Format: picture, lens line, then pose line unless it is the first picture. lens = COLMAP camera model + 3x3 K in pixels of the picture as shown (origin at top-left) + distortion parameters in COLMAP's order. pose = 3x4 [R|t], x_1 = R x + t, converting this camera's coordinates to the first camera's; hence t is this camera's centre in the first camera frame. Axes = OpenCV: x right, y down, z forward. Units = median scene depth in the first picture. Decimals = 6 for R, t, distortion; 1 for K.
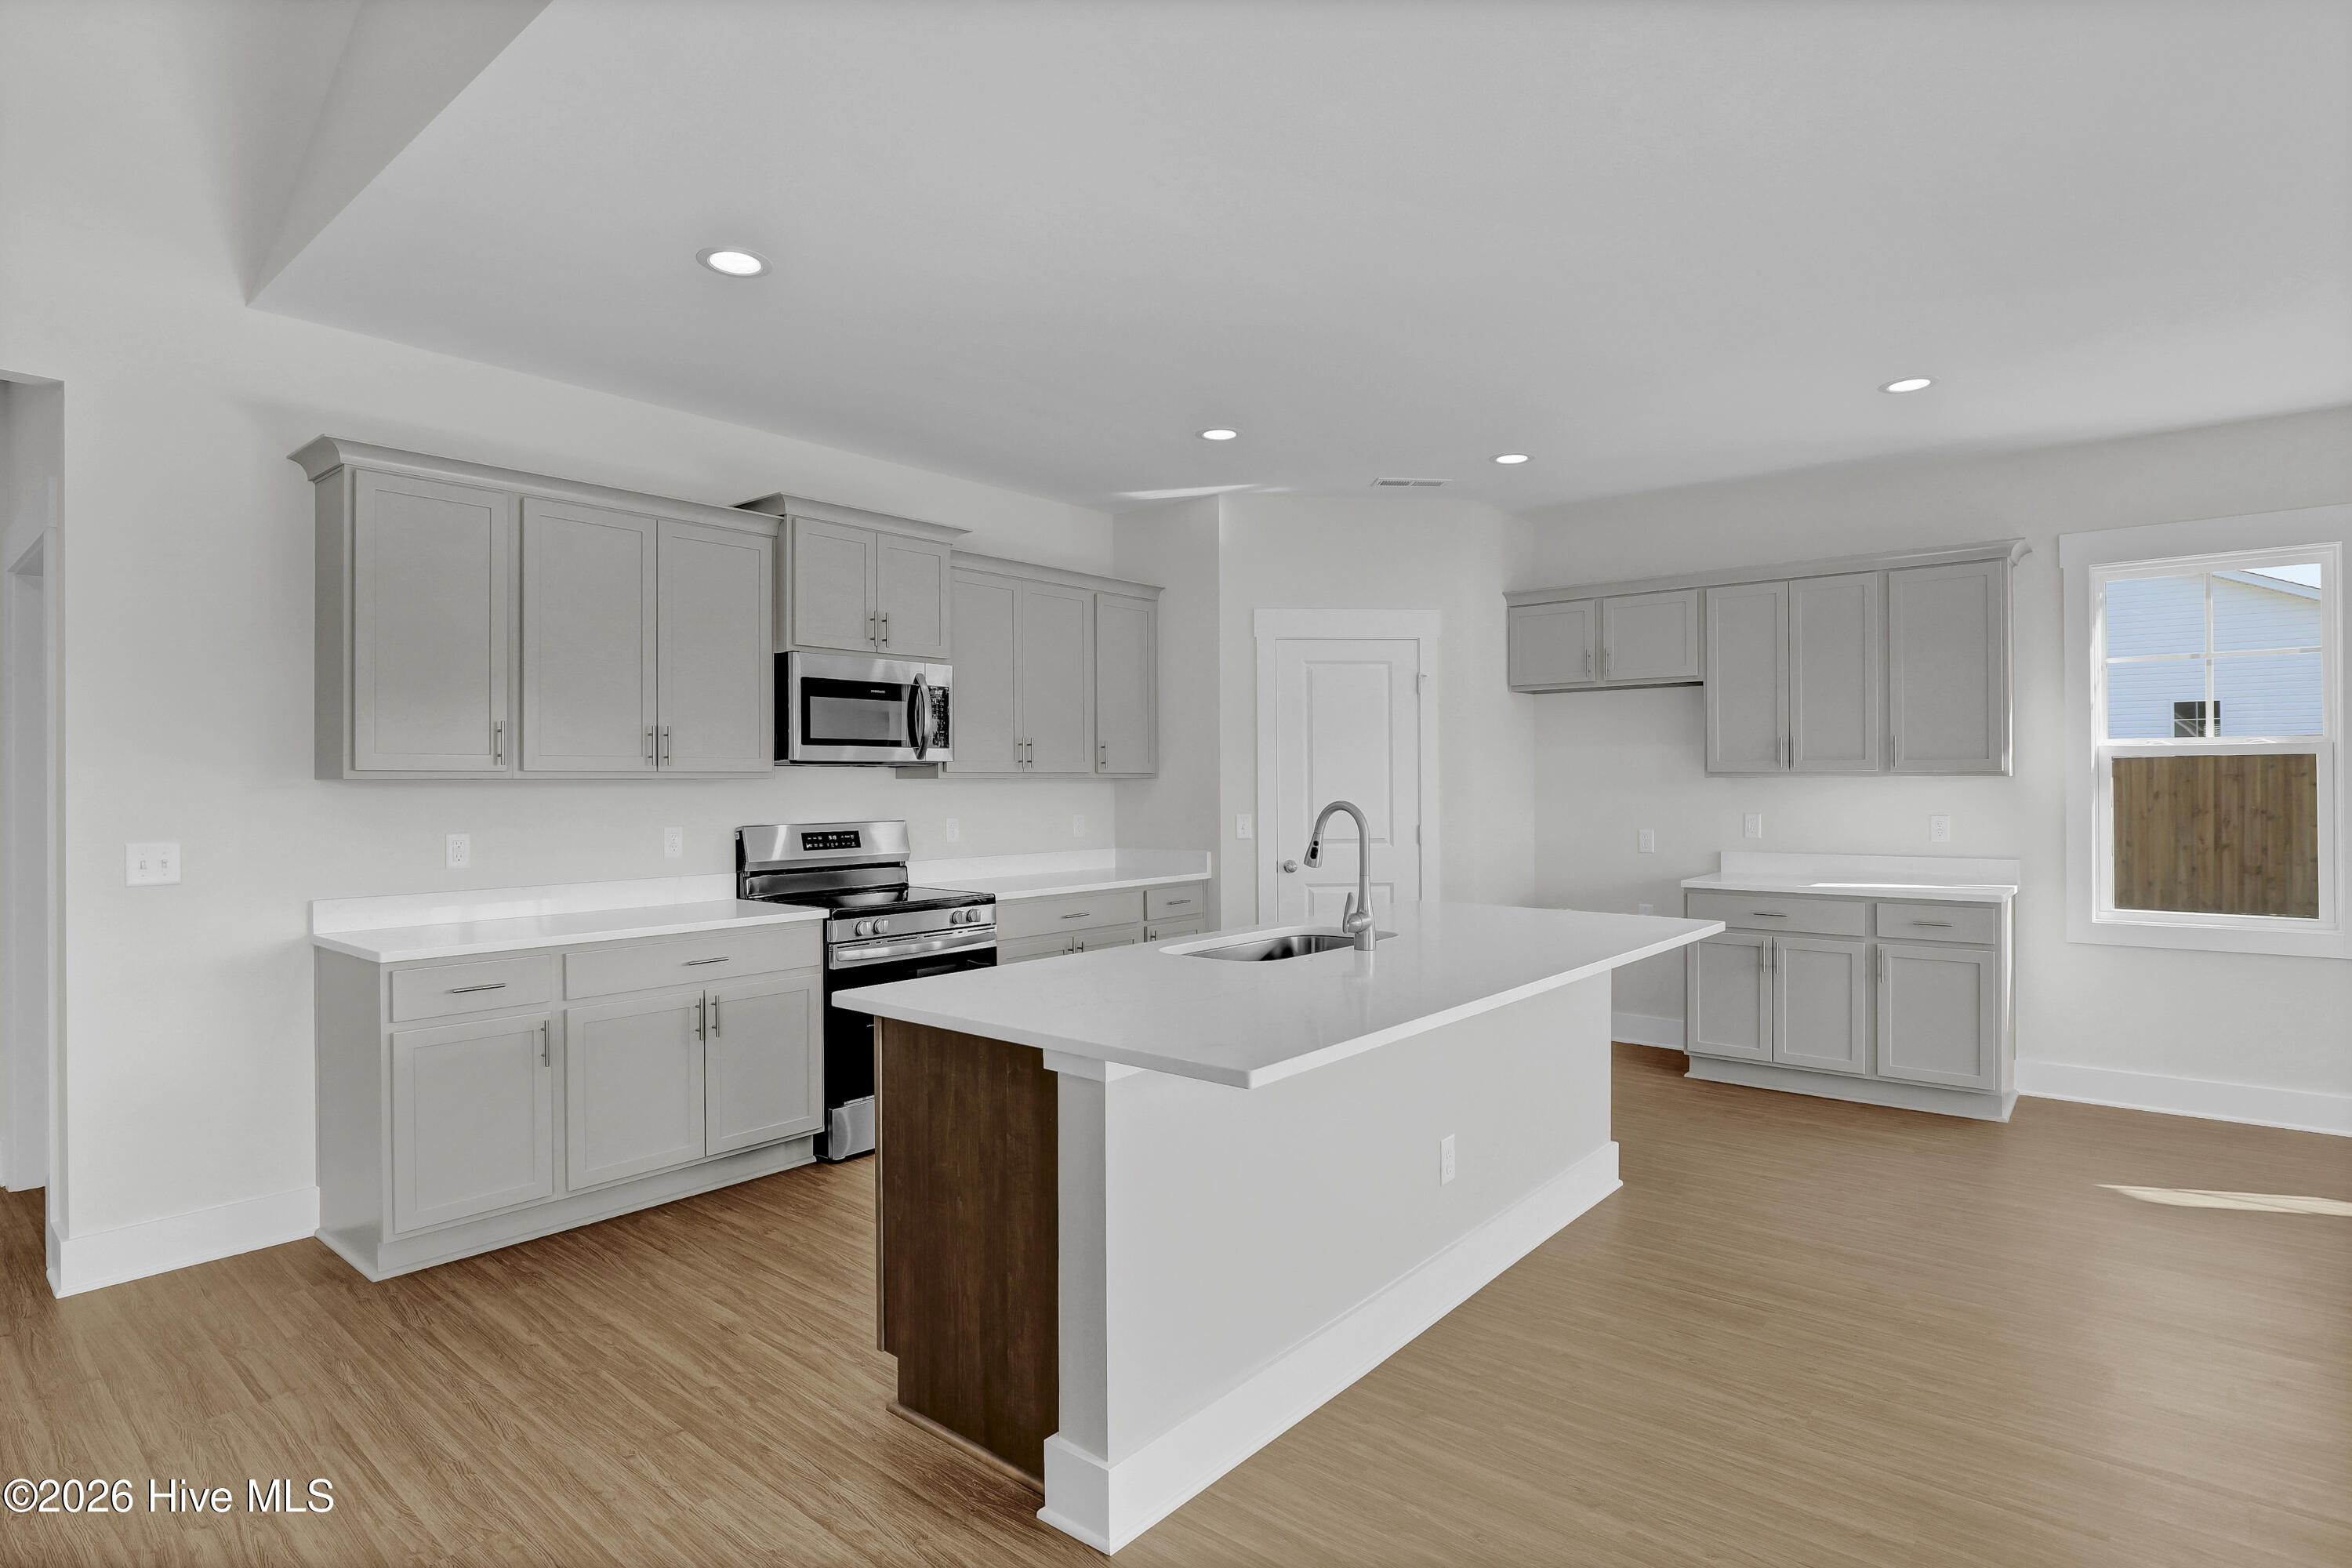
lens RADIAL K [[1194.8, 0, 1179.2], [0, 1194.8, 777.3], [0, 0, 1]] dist [-0.018418, -0.000457]
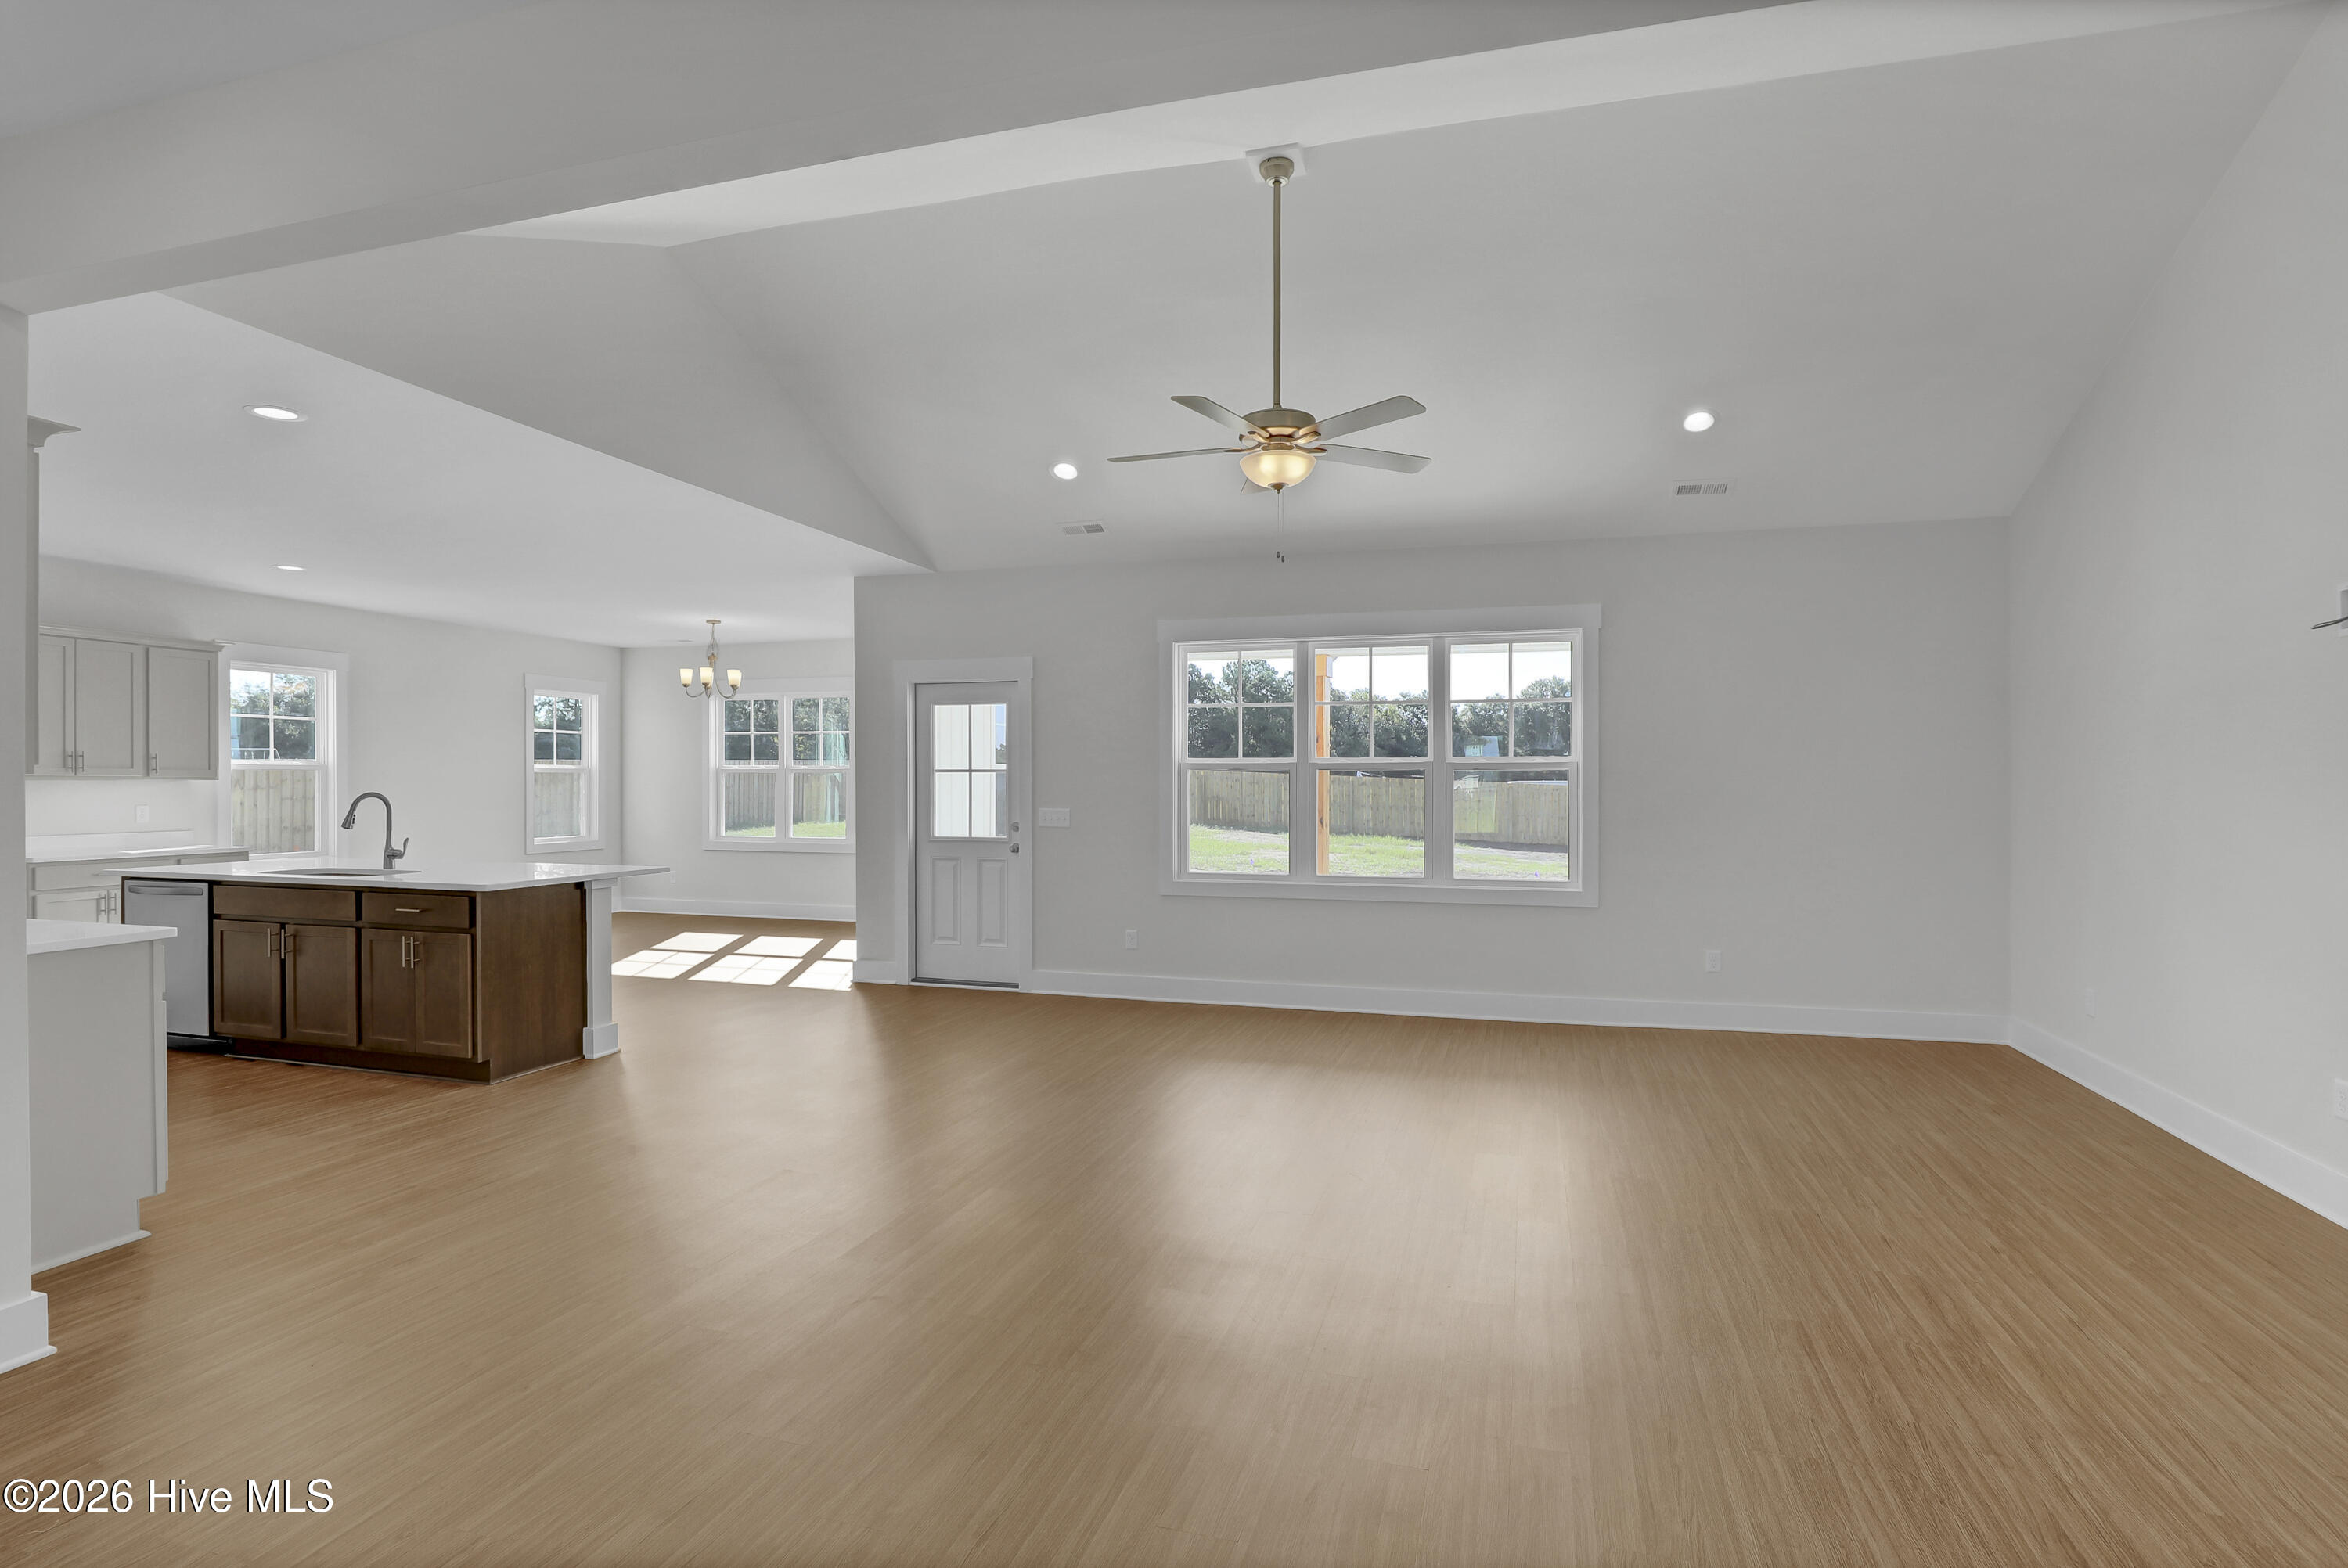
lens RADIAL K [[1072.0, 0, 1171.1], [0, 1072.0, 782.0], [0, 0, 1]] dist [-0.002691, -0.000261]
pose [[-0.380702, -0.003453, 0.924692, -1.904595], [-0.001768, 0.999994, 0.003006, -0.006084], [-0.924696, -0.000491, -0.380705, 0.475844]]
